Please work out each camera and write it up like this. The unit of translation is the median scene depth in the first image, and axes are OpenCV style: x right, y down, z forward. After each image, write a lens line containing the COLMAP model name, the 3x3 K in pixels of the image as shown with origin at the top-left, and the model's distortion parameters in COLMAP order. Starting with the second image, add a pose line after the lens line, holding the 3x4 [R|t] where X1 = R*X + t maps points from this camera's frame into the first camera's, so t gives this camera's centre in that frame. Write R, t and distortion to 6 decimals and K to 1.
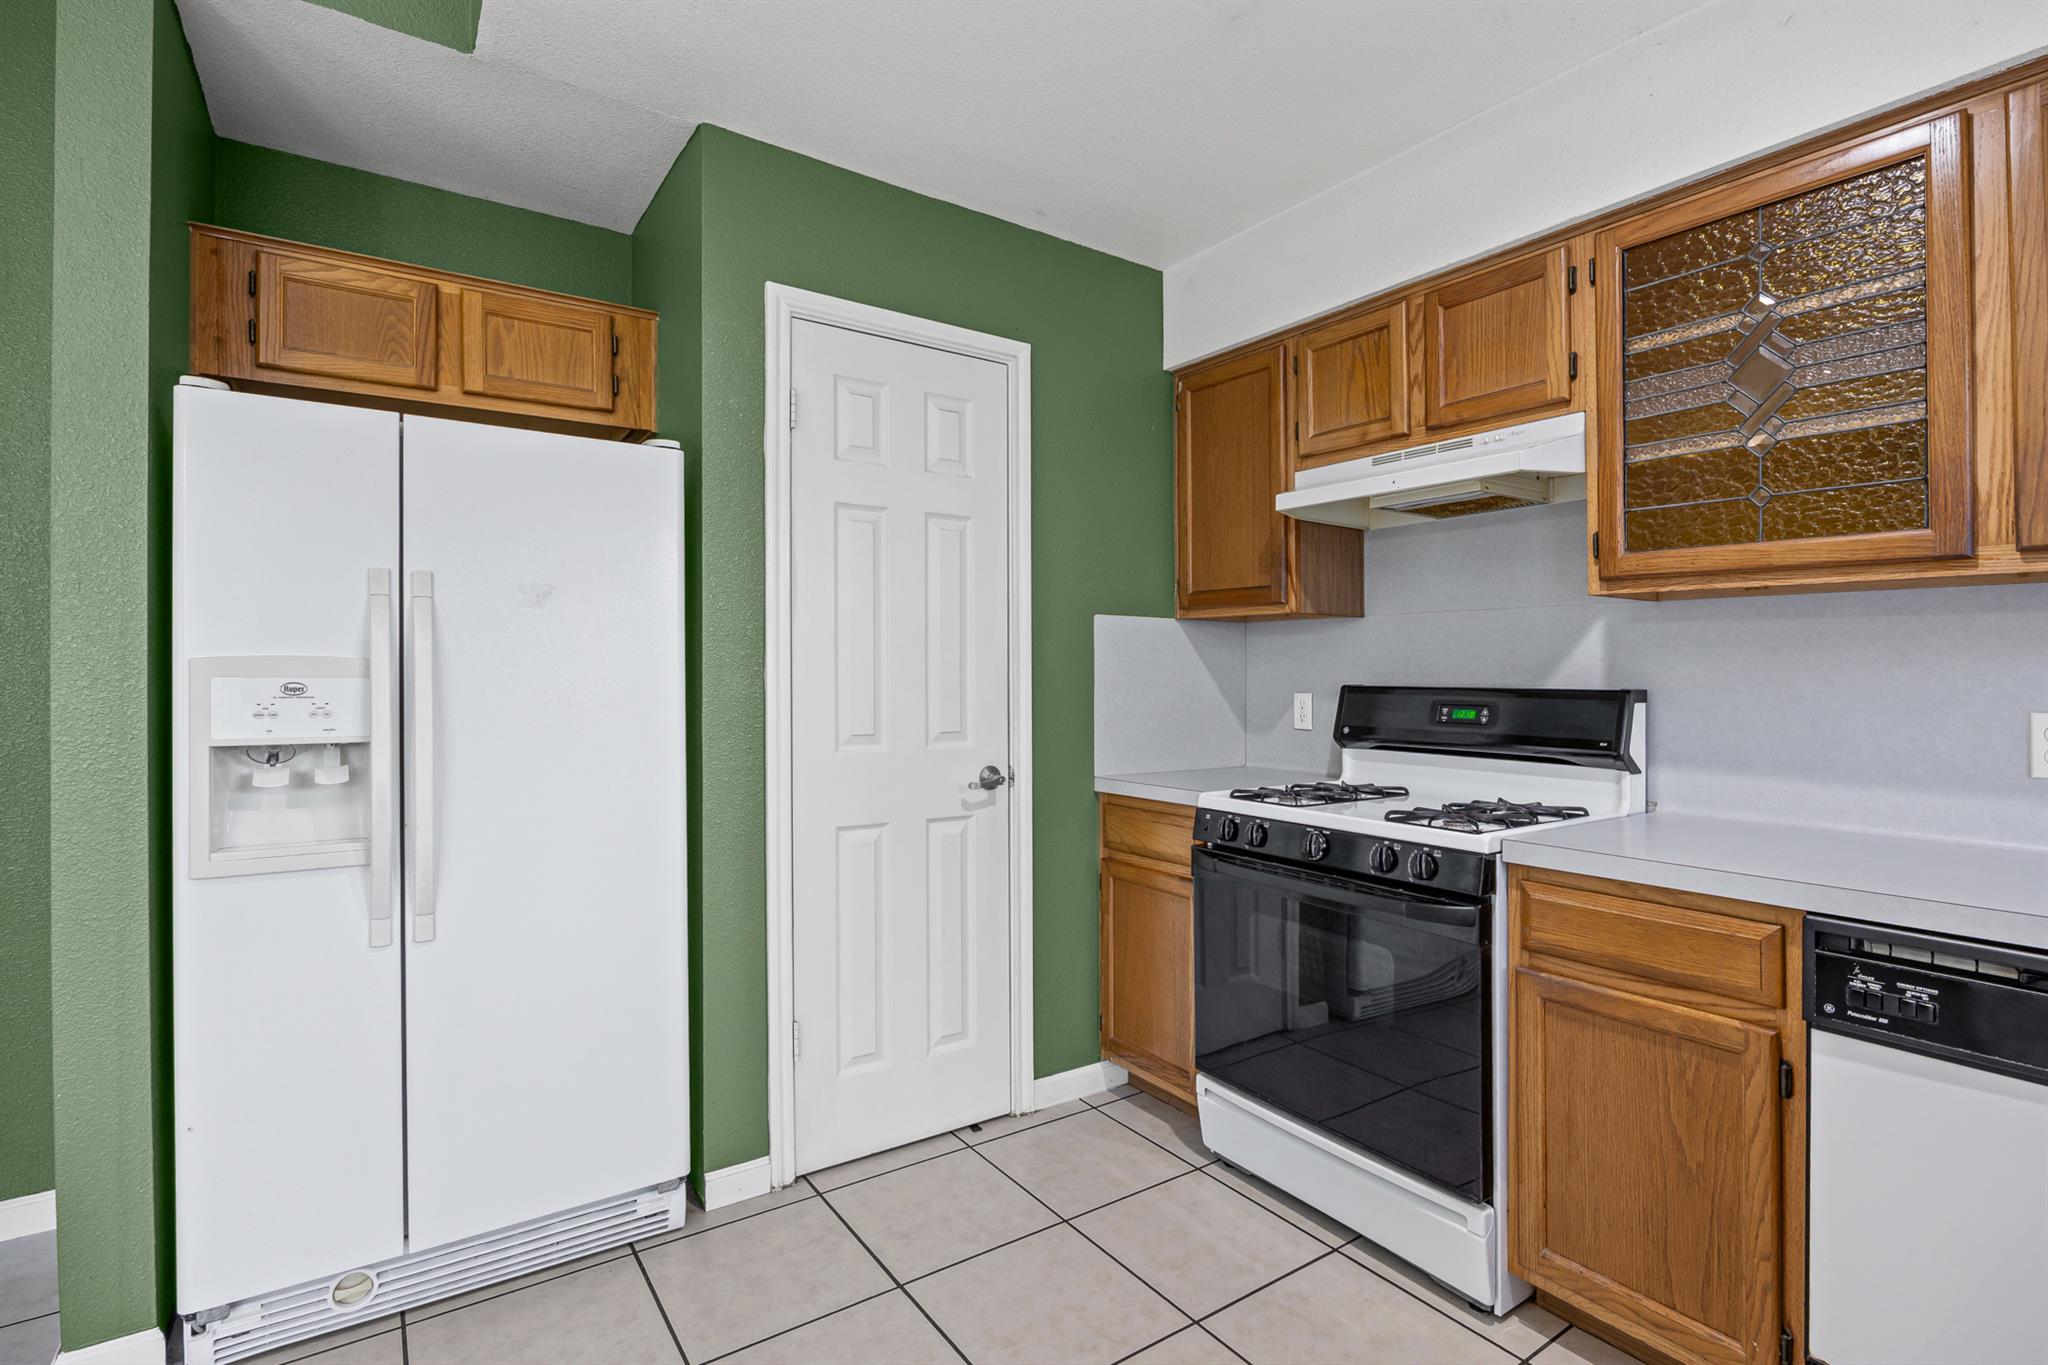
lens RADIAL K [[976.0, 0, 1020.7], [0, 976.0, 660.2], [0, 0, 1]] dist [-0.001020, -0.000170]
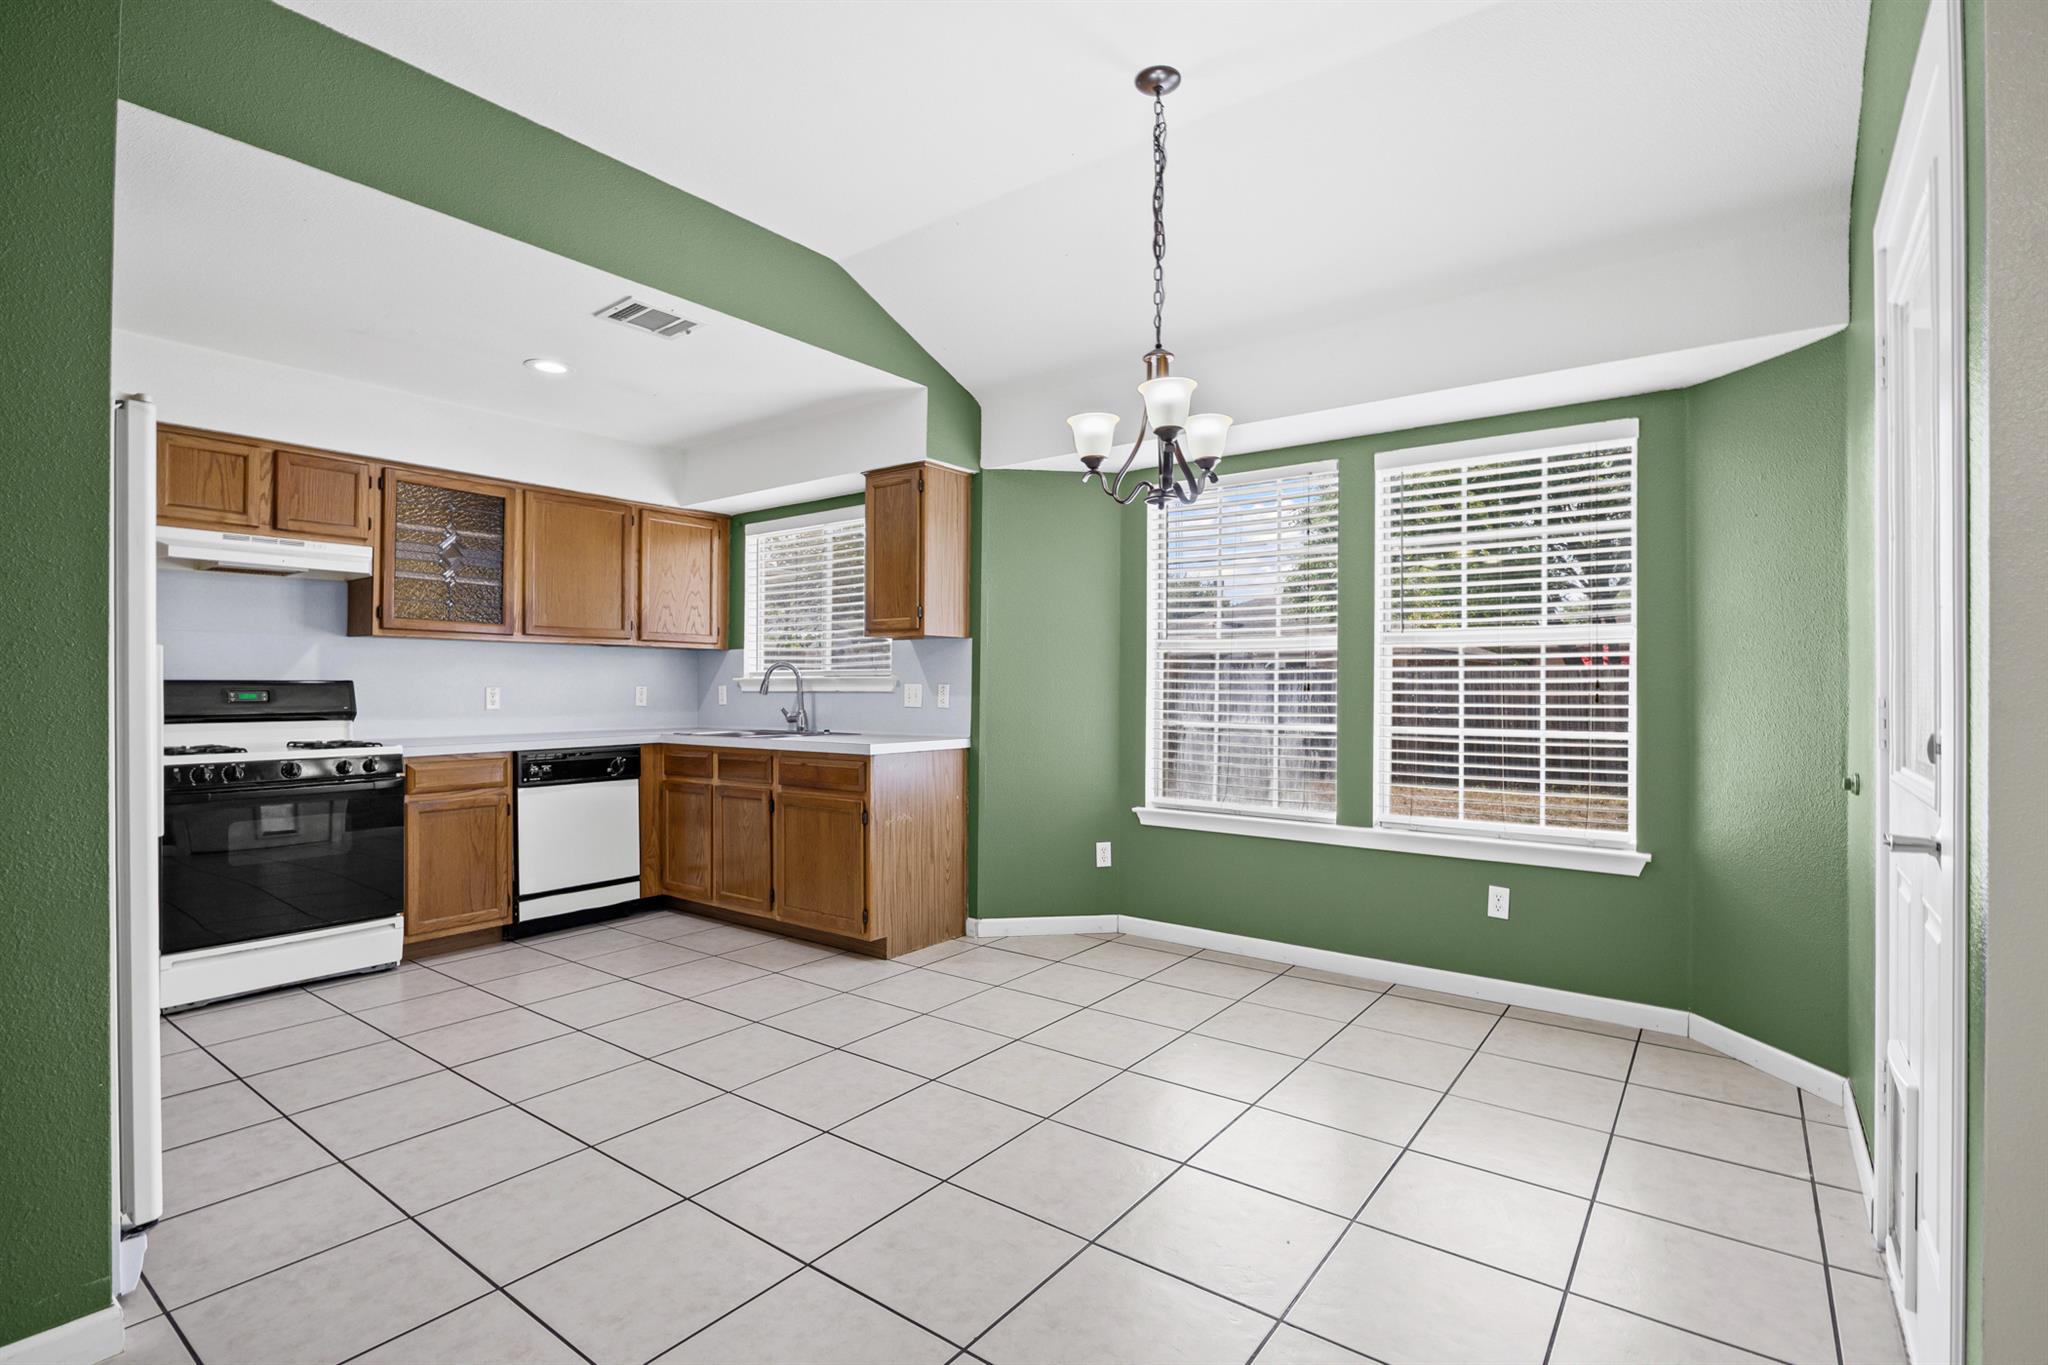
lens RADIAL K [[967.2, 0, 1024.0], [0, 967.2, 682.5], [0, 0, 1]] dist [-0.010560, -0.000089]
pose [[-0.309366, 0.000994, 0.950943, -1.593168], [-0.012084, 0.999915, -0.004976, 0.025454], [-0.950866, -0.013031, -0.309327, 0.269227]]
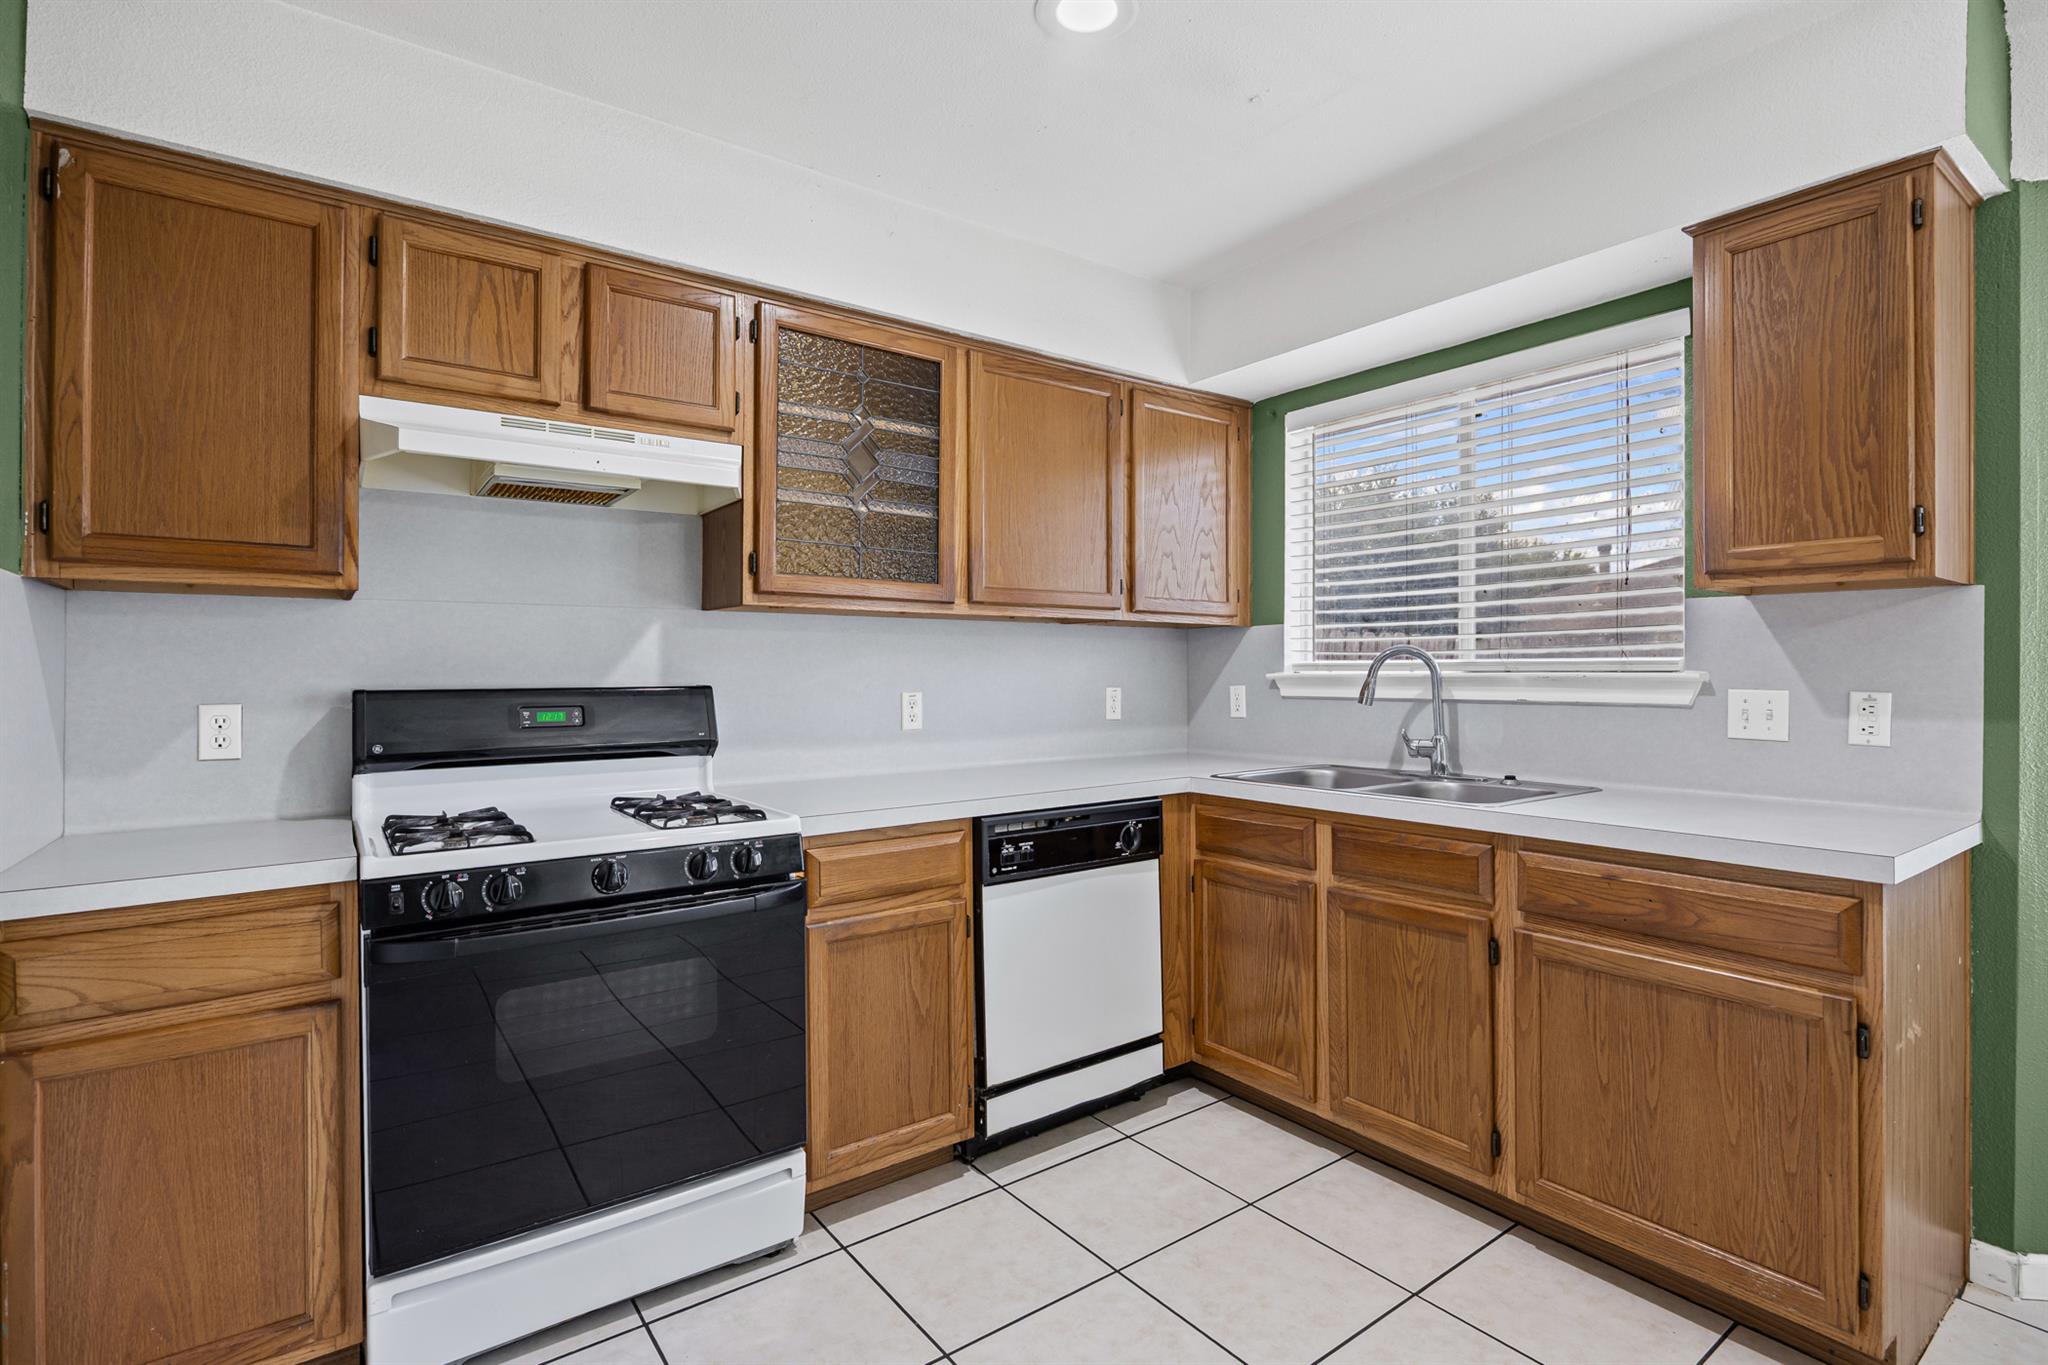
lens RADIAL K [[965.7, 0, 1016.5], [0, 965.7, 670.1], [0, 0, 1]] dist [-0.013226, 0.000313]
pose [[-0.024042, -0.004131, 0.999702, -0.504044], [-0.007758, 0.999962, 0.003946, 0.003831], [-0.999681, -0.007661, -0.024073, 0.614441]]
